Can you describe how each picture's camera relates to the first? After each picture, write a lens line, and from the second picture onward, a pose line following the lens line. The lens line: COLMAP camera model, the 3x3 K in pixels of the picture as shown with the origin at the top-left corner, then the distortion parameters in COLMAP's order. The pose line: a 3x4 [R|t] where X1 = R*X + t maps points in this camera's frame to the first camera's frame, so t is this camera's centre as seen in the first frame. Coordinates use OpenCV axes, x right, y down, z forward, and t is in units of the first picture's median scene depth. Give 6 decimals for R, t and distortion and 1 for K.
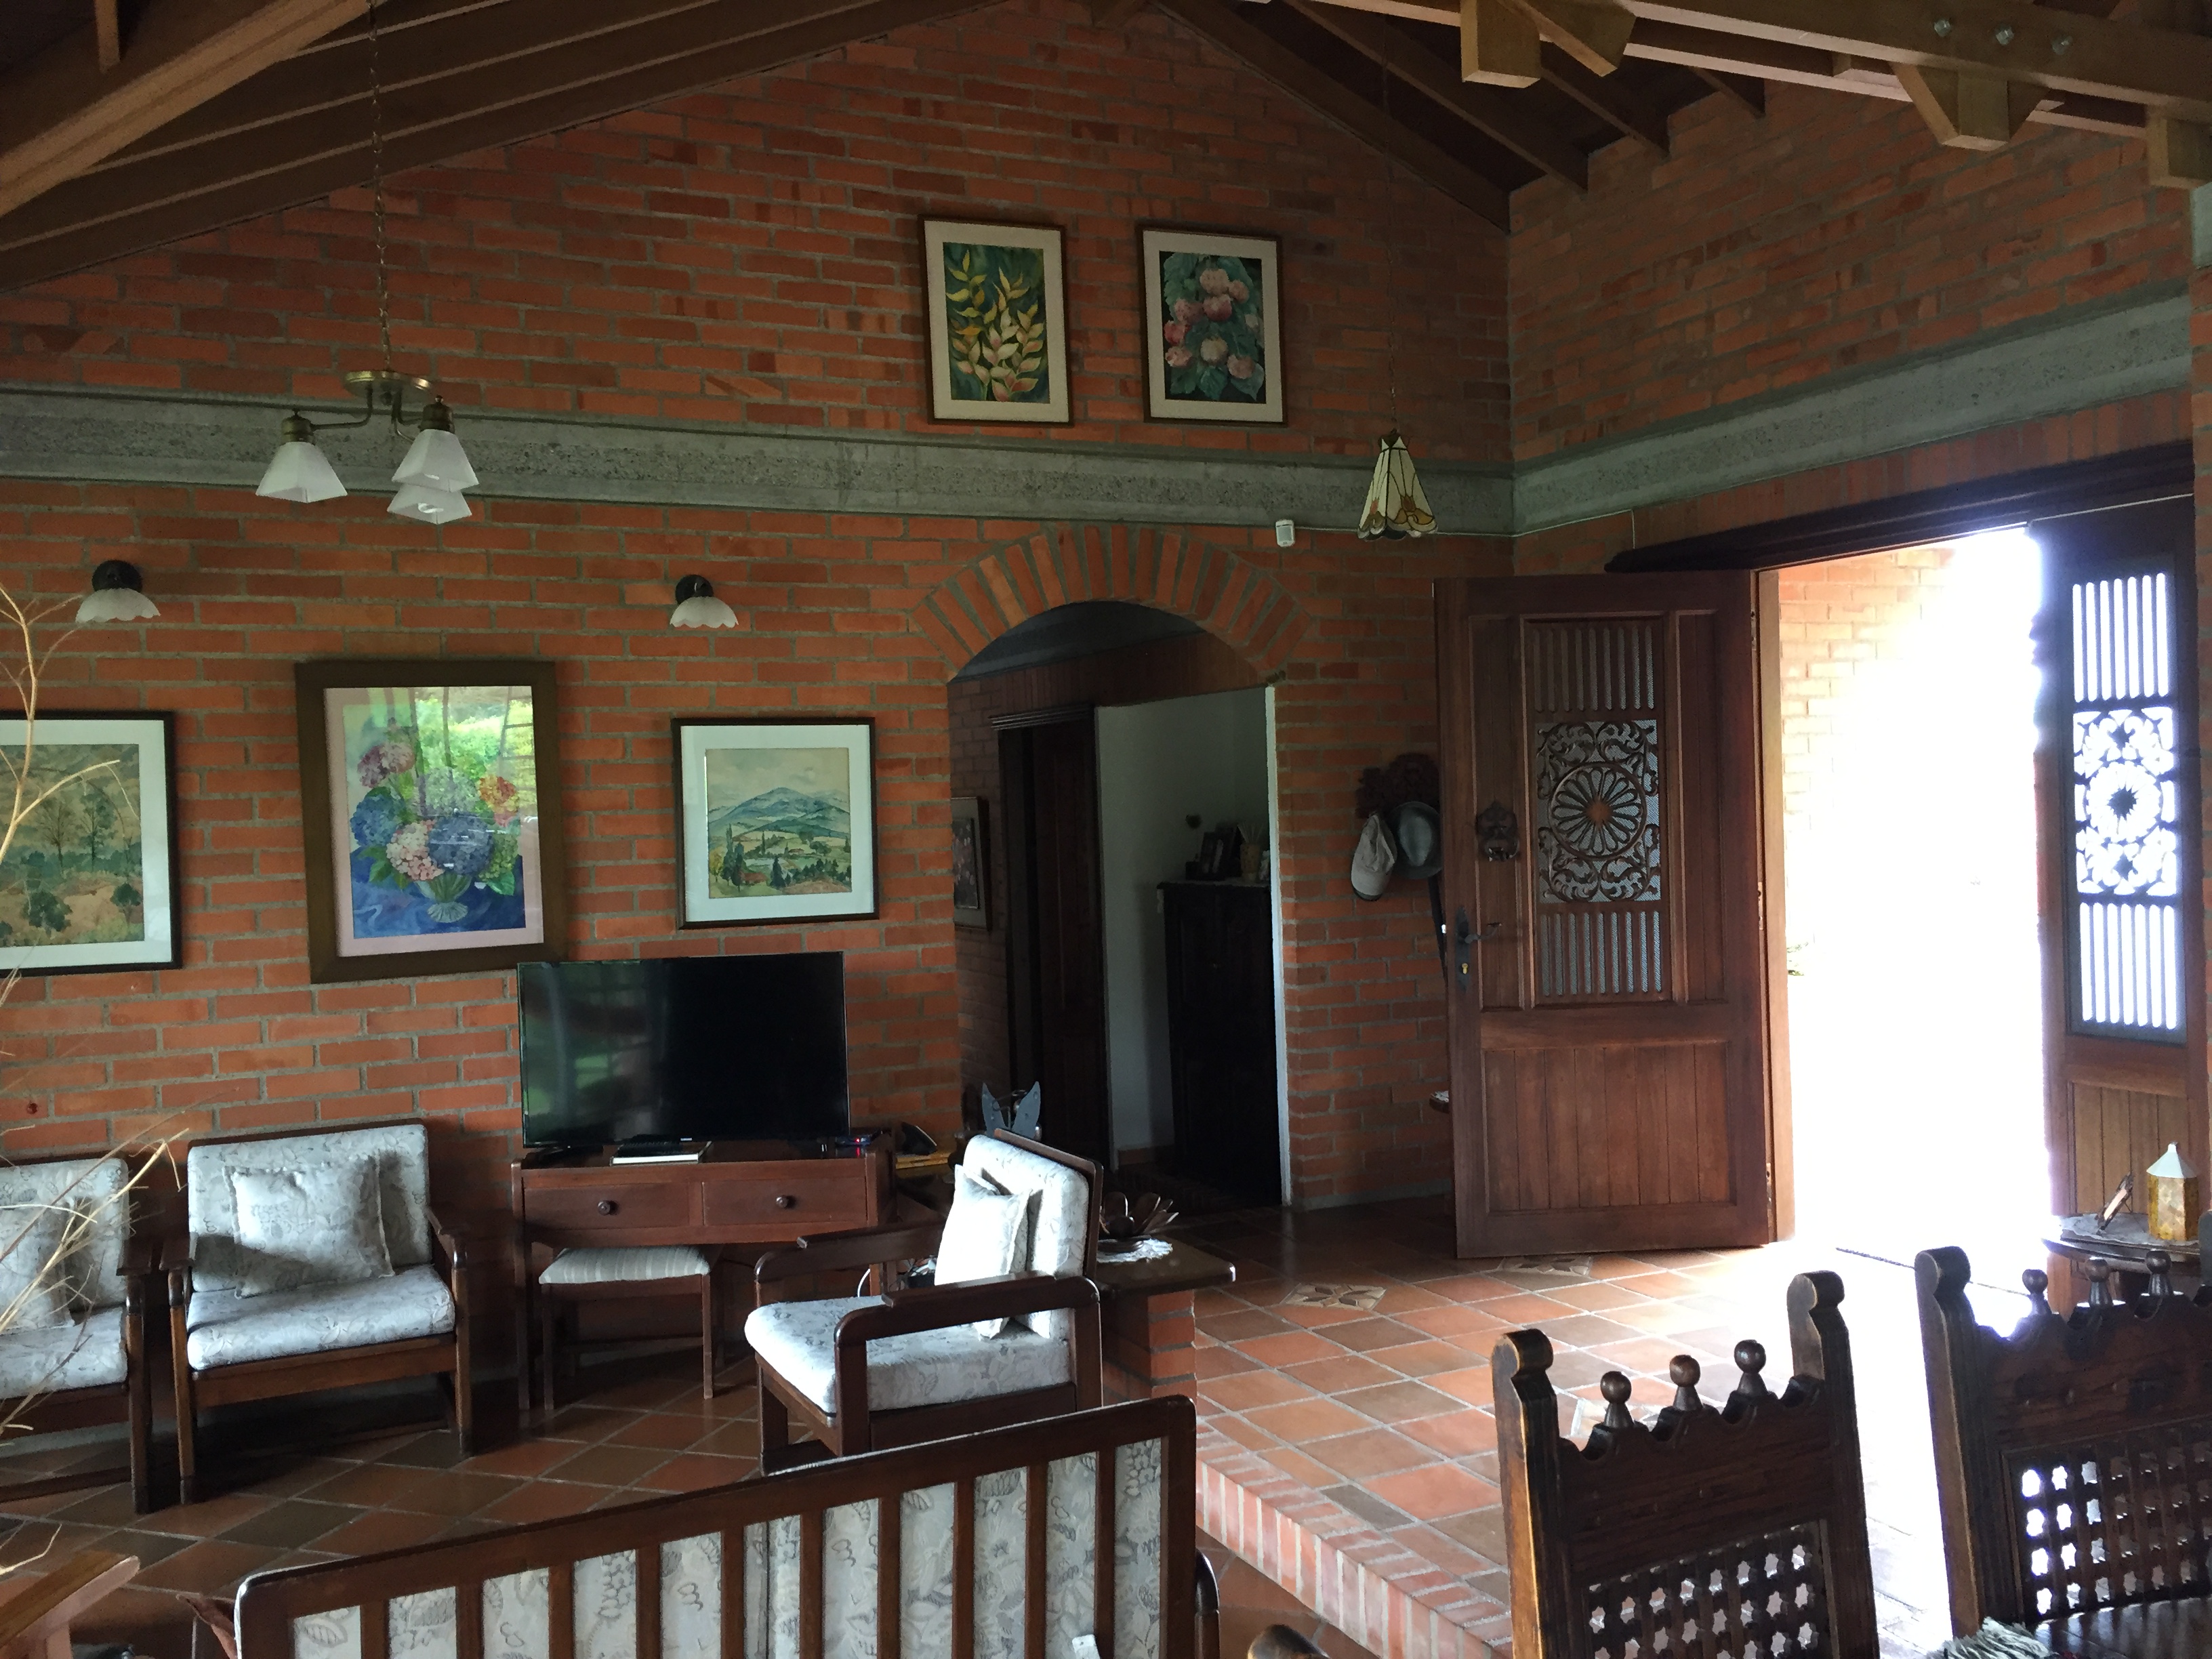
lens RADIAL K [[1906.5, 0, 1099.8], [0, 1906.5, 836.2], [0, 0, 1]] dist [0.083640, -0.116503]
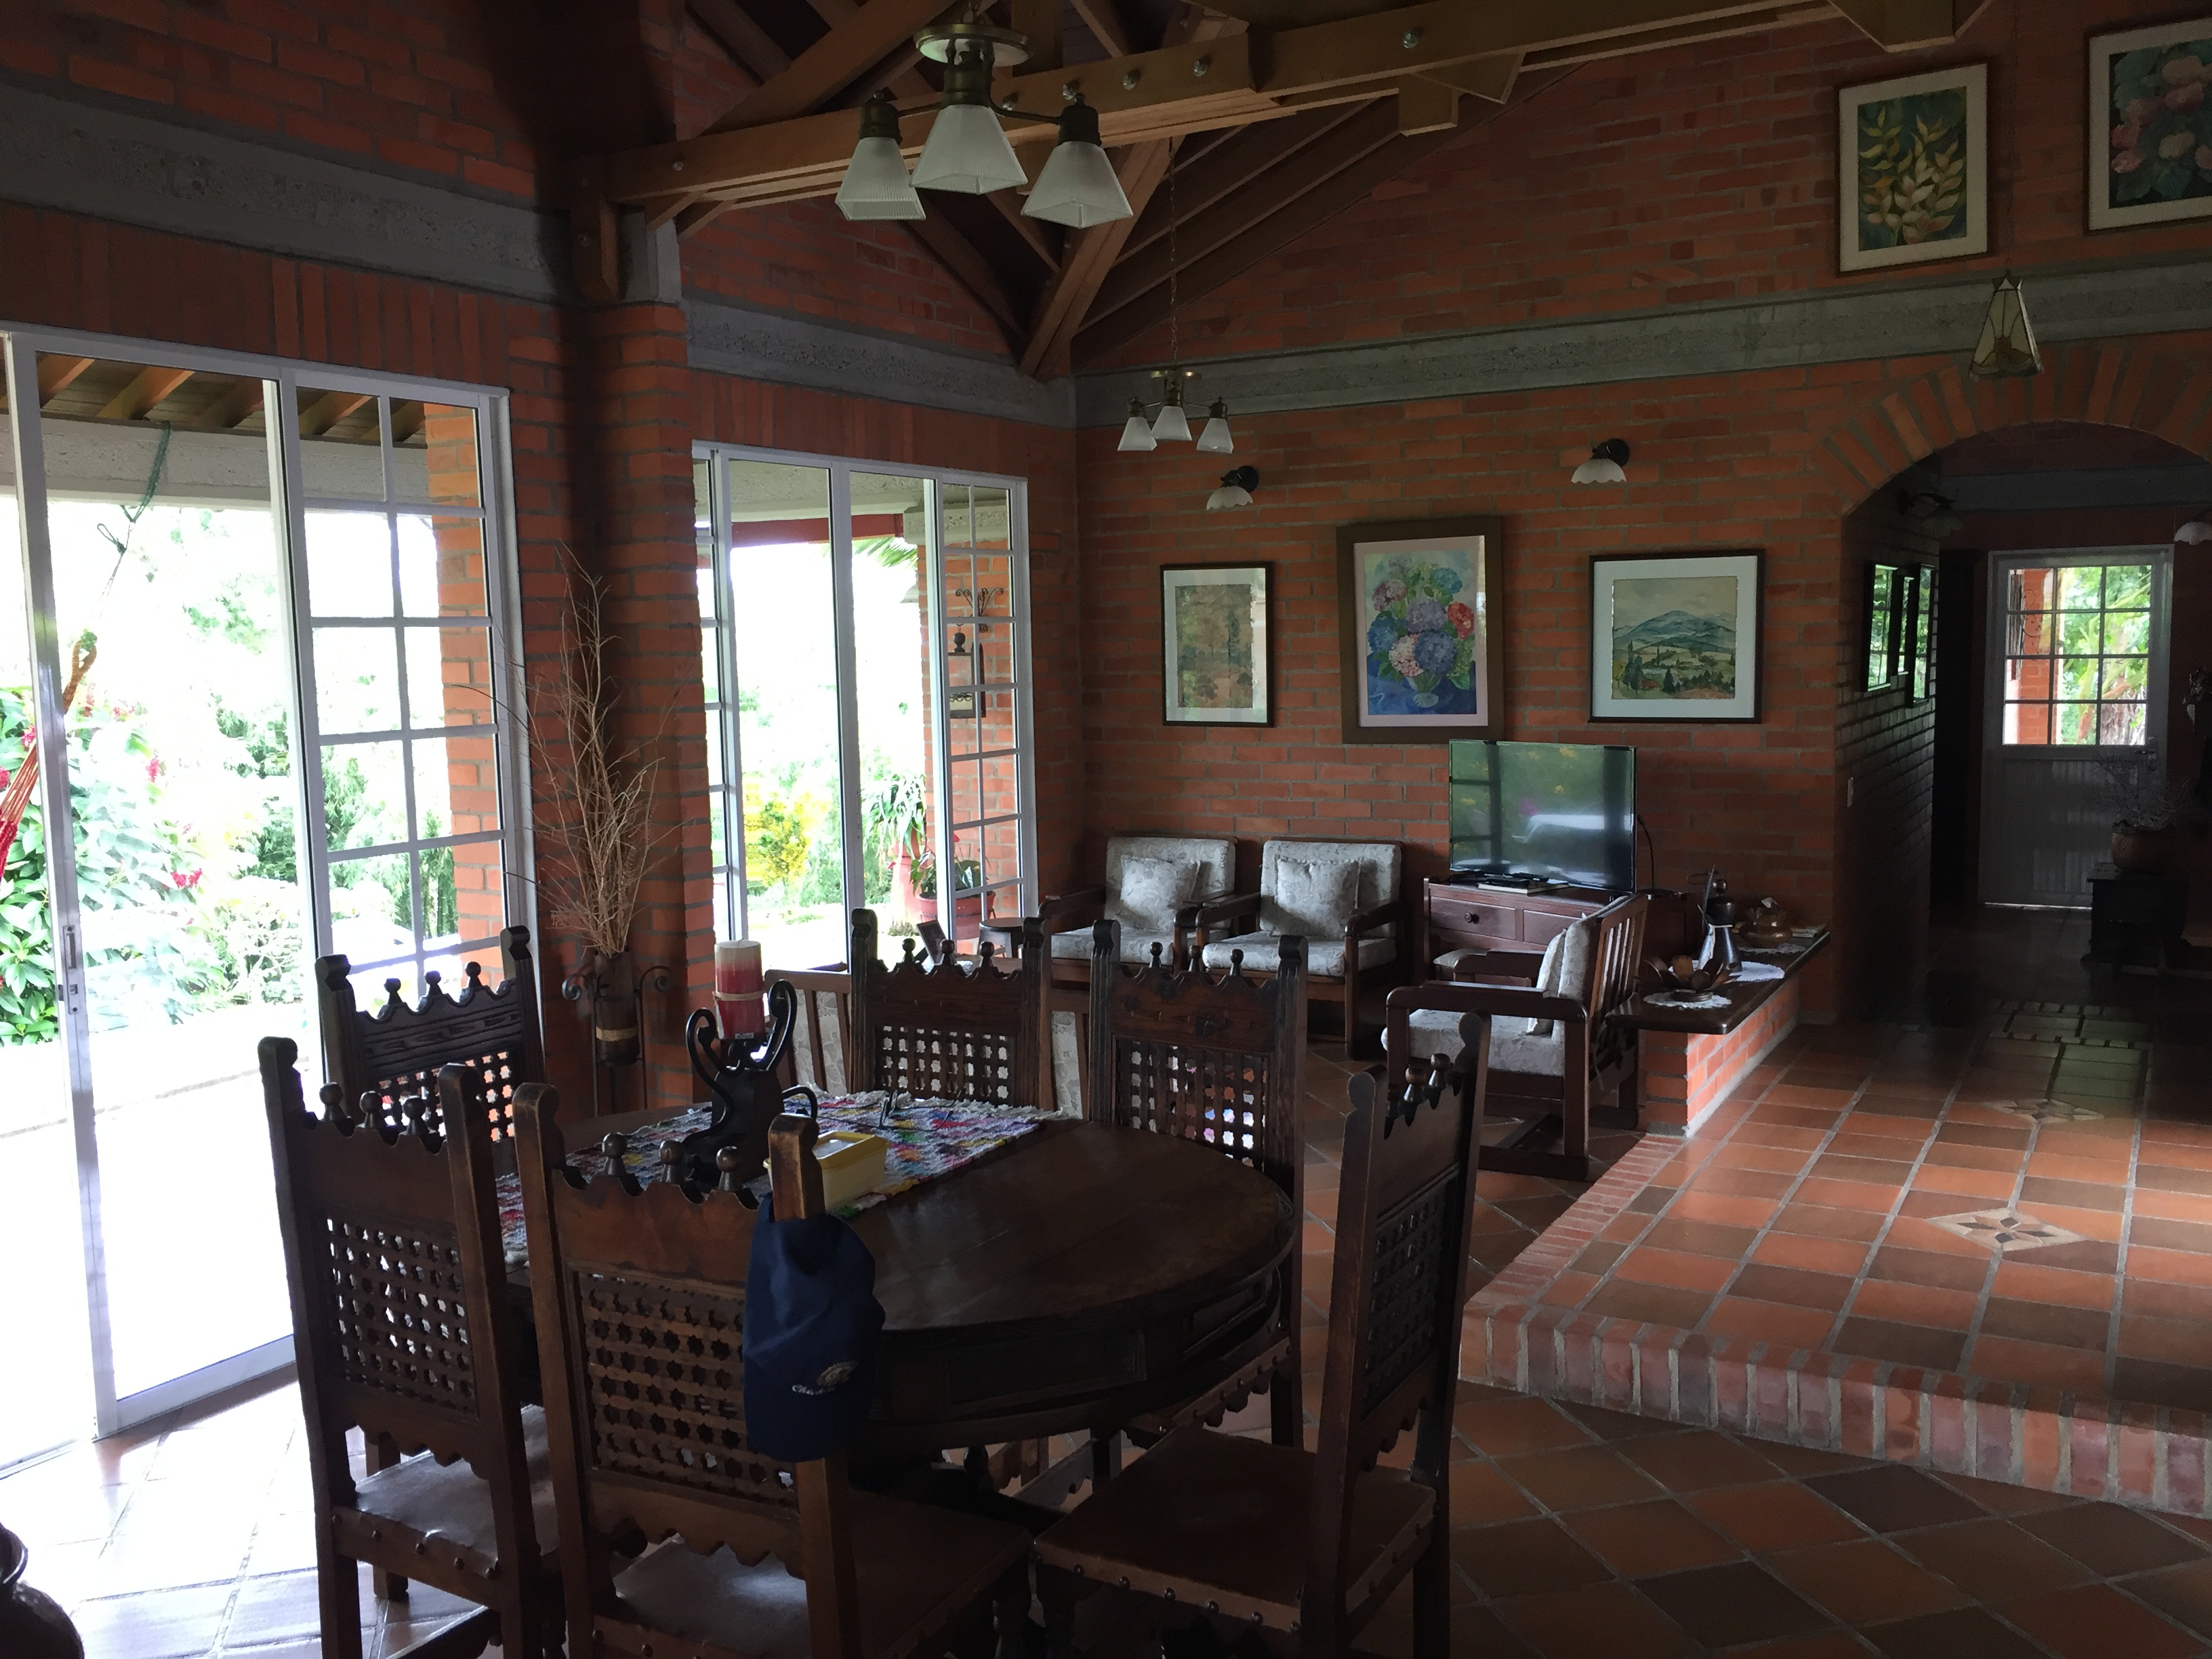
lens RADIAL K [[1906.5, 0, 1099.8], [0, 1906.5, 836.2], [0, 0, 1]] dist [0.083640, -0.116503]
pose [[0.571754, 0.107500, -0.813352, 0.627915], [-0.010714, 0.992272, 0.123616, -0.029876], [0.820355, -0.061964, 0.568488, -0.001927]]
